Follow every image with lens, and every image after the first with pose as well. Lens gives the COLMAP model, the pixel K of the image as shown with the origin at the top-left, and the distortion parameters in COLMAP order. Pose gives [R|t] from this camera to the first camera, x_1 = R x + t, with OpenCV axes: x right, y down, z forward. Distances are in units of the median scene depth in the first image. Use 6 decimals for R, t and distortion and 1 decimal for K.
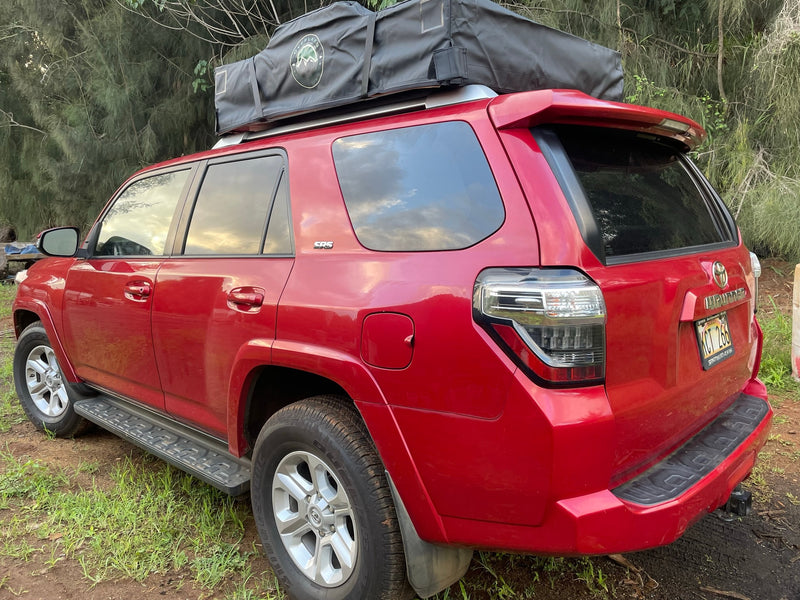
lens RADIAL K [[586.0, 0, 411.4], [0, 586.0, 293.0], [0, 0, 1]] dist [0.109150, -0.129194]
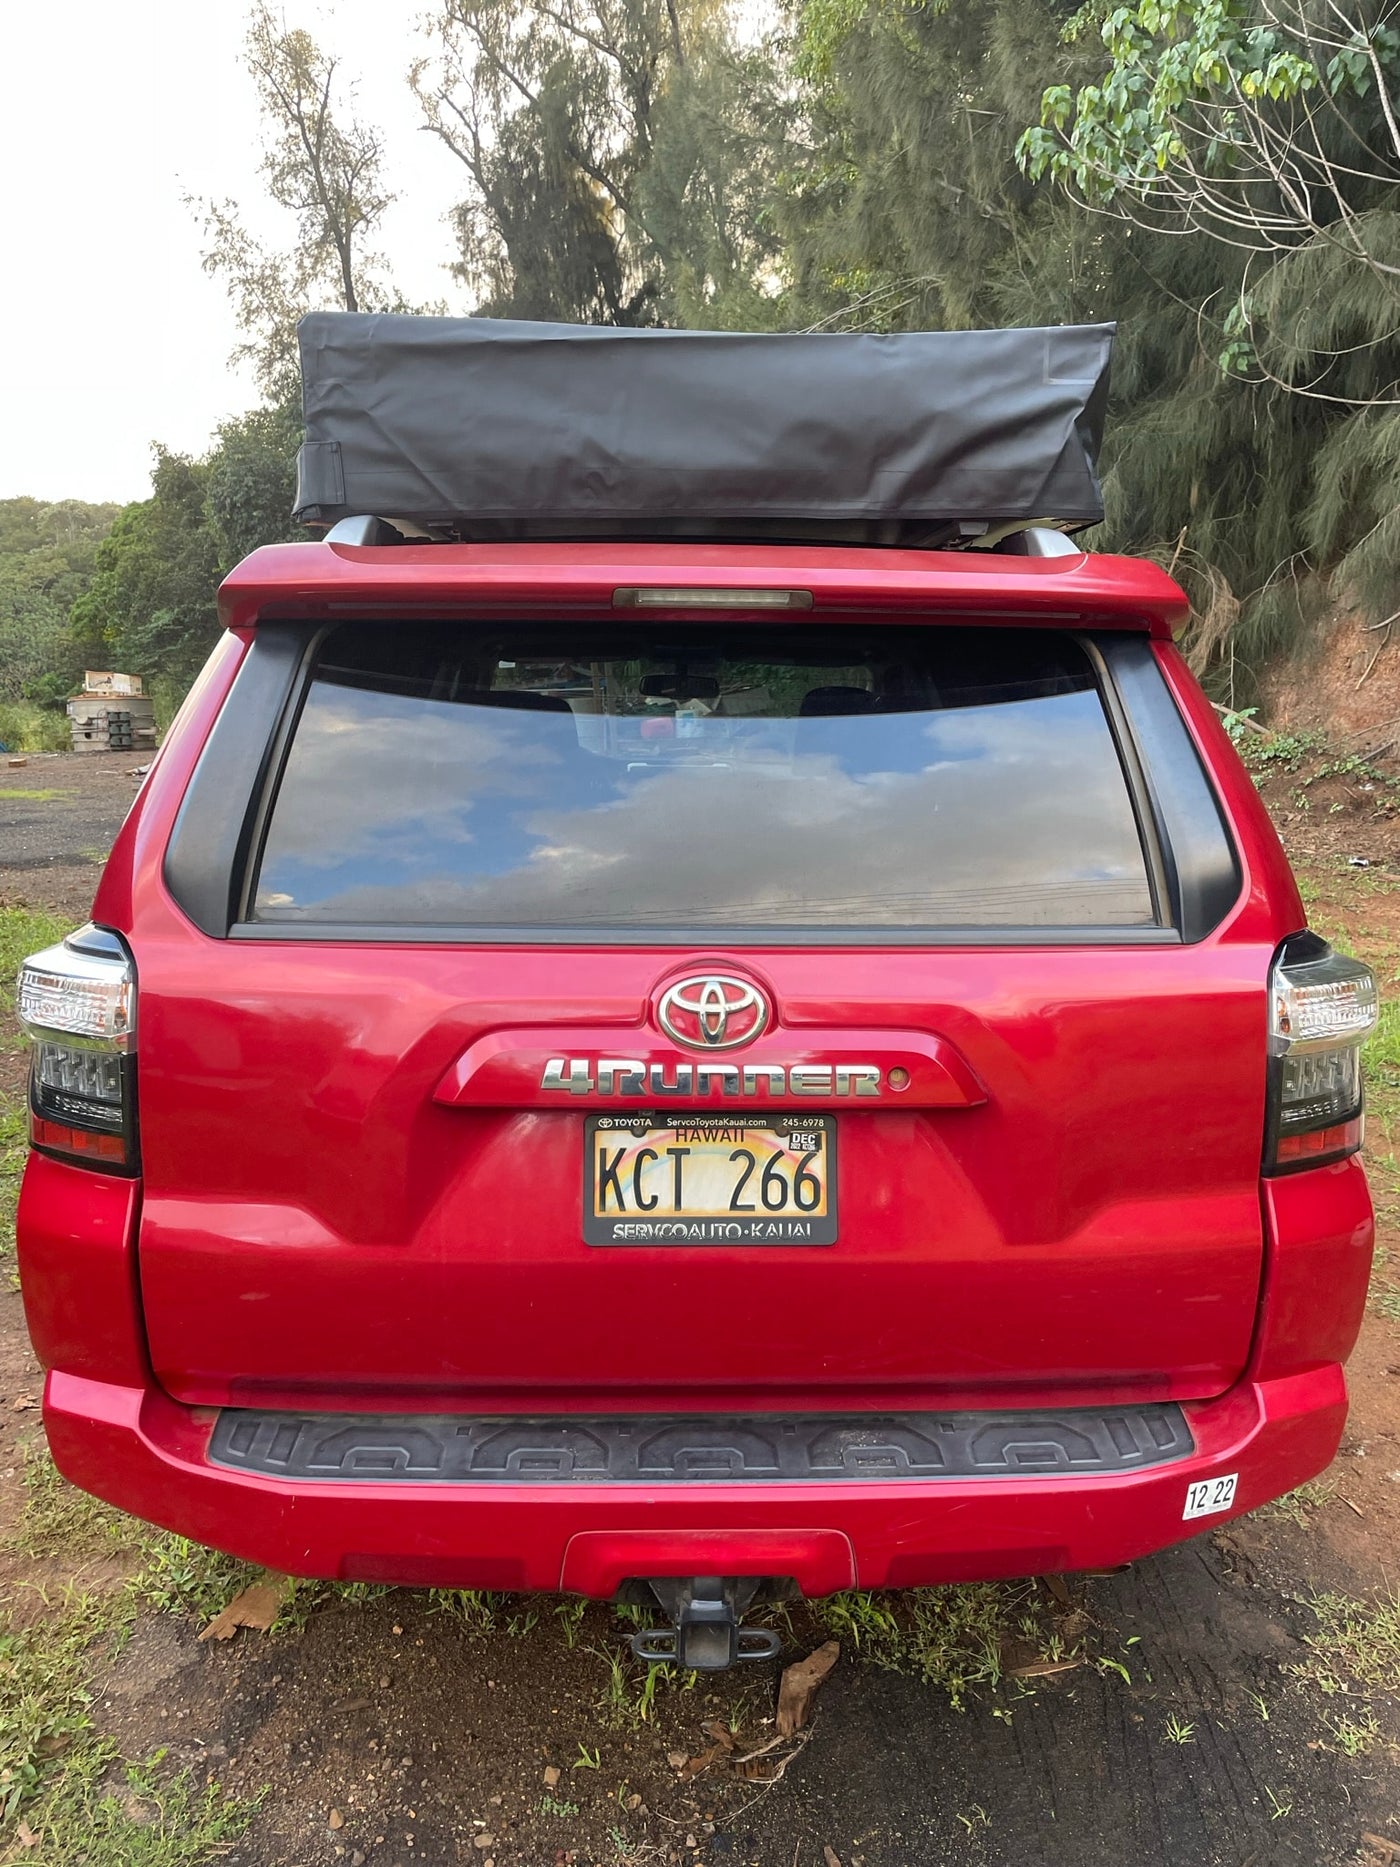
lens RADIAL K [[1367.6, 0, 700.0], [0, 1367.6, 933.5], [0, 0, 1]] dist [0.109150, -0.129194]
pose [[0.713880, 0.157817, -0.682253, 0.995284], [-0.113428, 0.987468, 0.109732, -0.158134], [0.691020, -0.000948, 0.722835, 0.353225]]
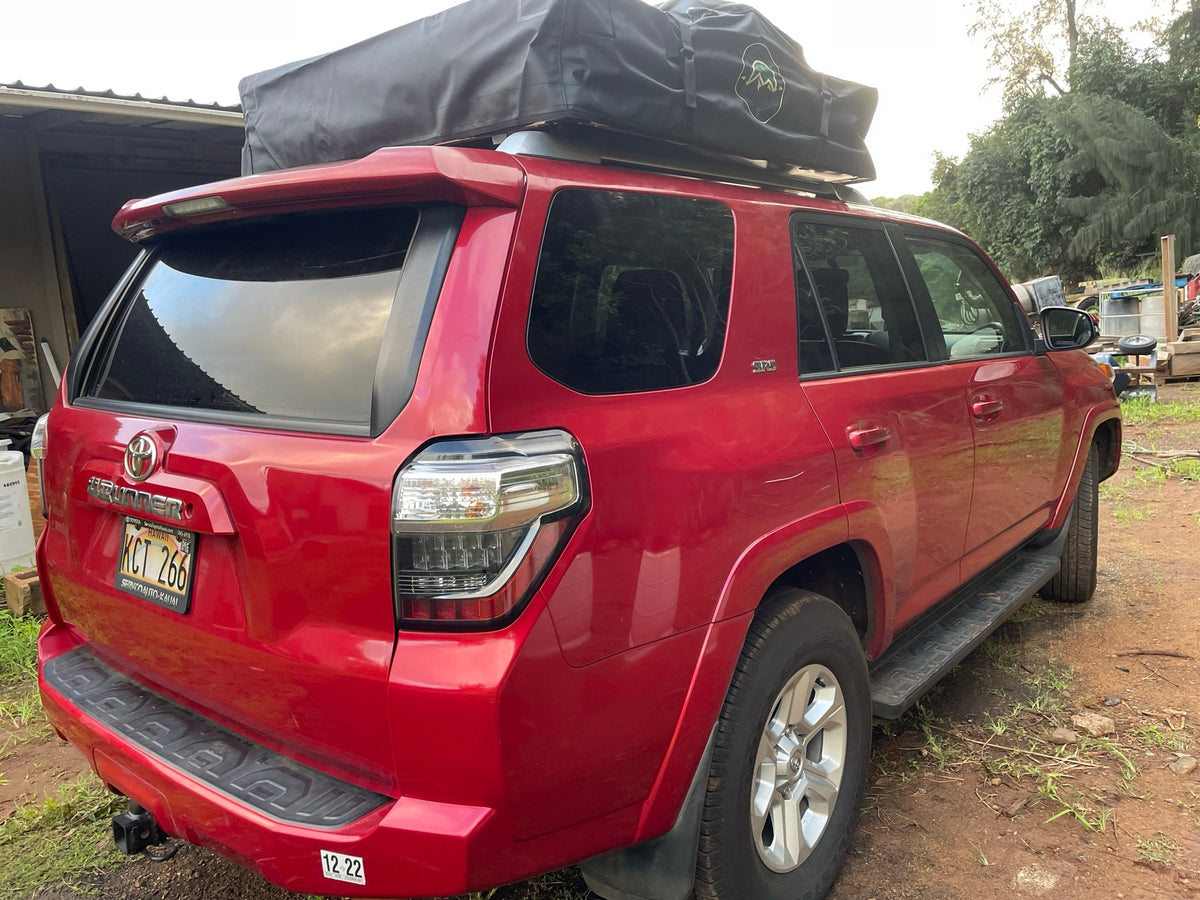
lens RADIAL K [[879.0, 0, 617.2], [0, 879.0, 439.5], [0, 0, 1]] dist [0.109150, -0.129194]
pose [[0.092339, 0.167820, -0.981484, 1.335854], [-0.092604, 0.982870, 0.159345, -0.220407], [0.991412, 0.076175, 0.106298, 1.273588]]
